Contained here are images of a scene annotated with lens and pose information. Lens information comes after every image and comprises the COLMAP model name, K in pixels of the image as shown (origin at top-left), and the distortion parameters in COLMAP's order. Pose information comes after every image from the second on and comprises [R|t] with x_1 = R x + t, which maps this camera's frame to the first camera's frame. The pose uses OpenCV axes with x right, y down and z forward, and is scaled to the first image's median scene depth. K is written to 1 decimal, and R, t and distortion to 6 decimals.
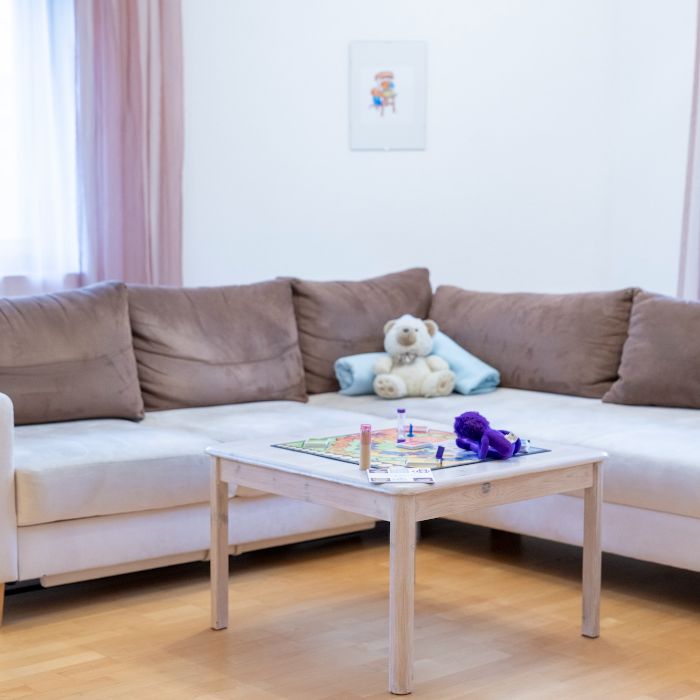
lens RADIAL K [[1597.2, 0, 350.0], [0, 1597.2, 350.0], [0, 0, 1]] dist [-0.050390, -0.464032]
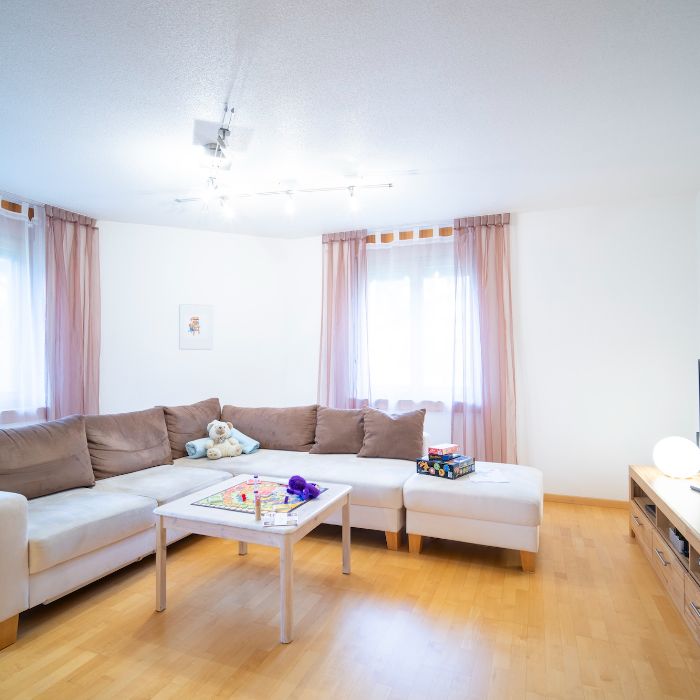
lens RADIAL K [[463.1, 0, 350.0], [0, 463.1, 350.0], [0, 0, 1]] dist [-0.021496, 0.001364]
pose [[0.888359, 0.003200, 0.459138, -0.105400], [0.052924, 0.992597, -0.109317, -0.041254], [-0.456089, 0.121413, 0.881613, 0.323434]]
